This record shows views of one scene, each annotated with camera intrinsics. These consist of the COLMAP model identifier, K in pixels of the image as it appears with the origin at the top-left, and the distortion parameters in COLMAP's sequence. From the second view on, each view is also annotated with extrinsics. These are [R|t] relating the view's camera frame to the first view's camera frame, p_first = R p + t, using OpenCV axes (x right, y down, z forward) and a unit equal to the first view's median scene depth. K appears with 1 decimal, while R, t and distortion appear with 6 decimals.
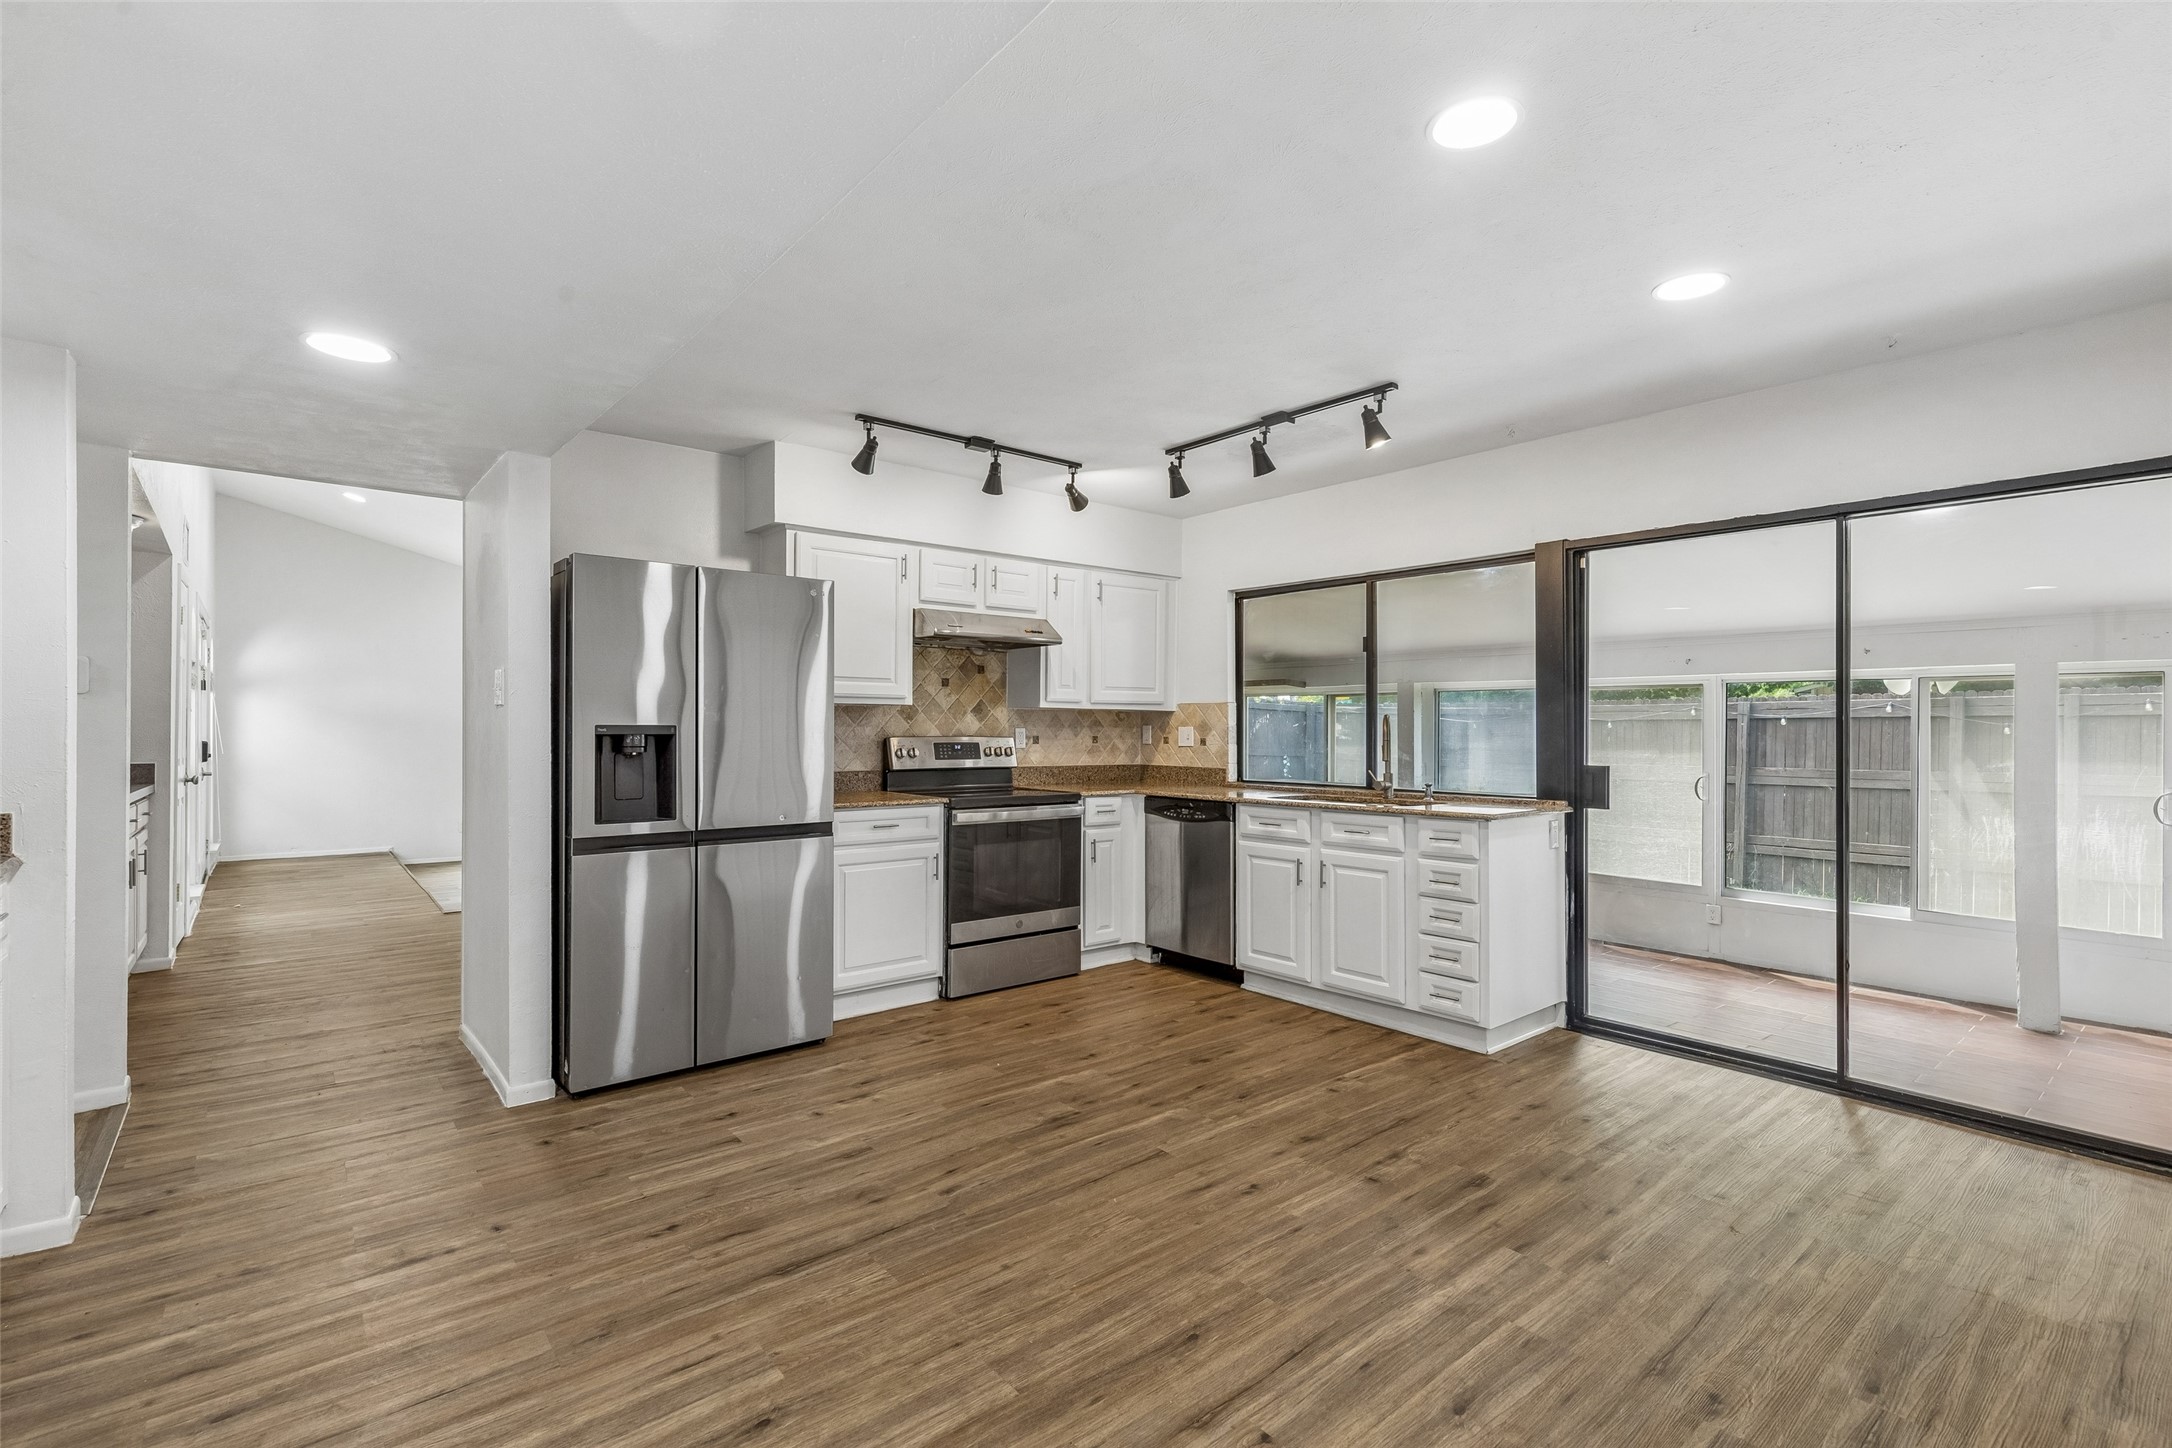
lens RADIAL K [[985.9, 0, 1083.0], [0, 985.9, 727.3], [0, 0, 1]] dist [0.006395, -0.000213]
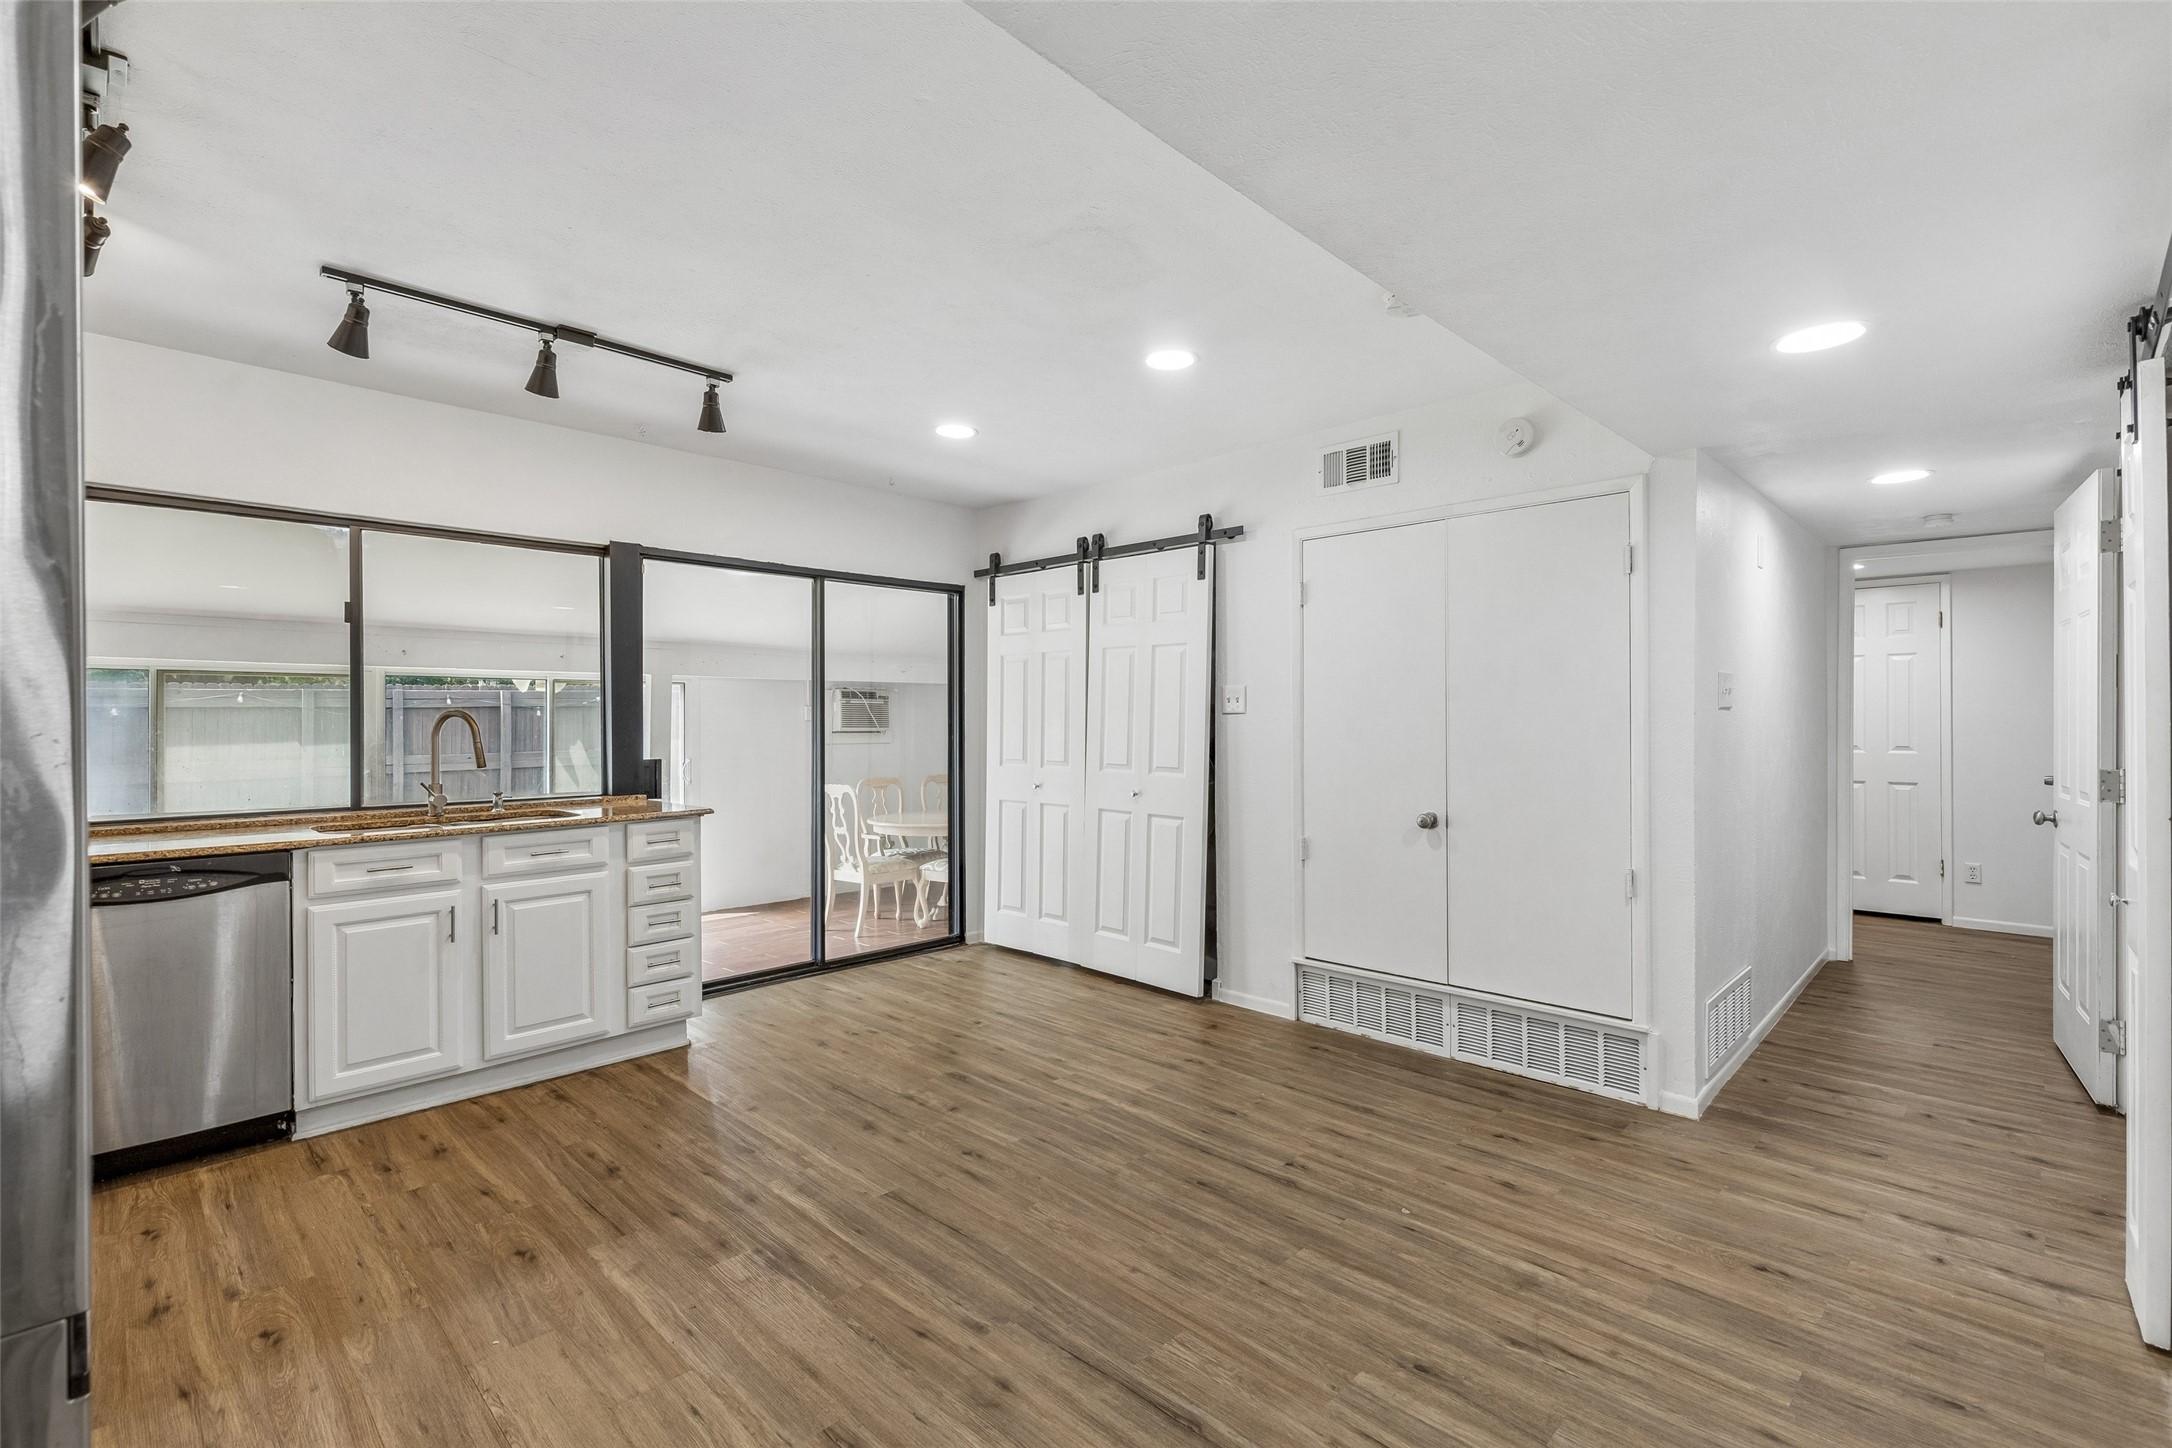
lens RADIAL K [[974.5, 0, 1084.2], [0, 974.5, 717.4], [0, 0, 1]] dist [0.002943, -0.000181]
pose [[-0.105450, -0.004086, 0.994416, -0.757287], [0.000267, 0.999991, 0.004137, -0.014324], [-0.994425, 0.000702, -0.105448, 0.827726]]
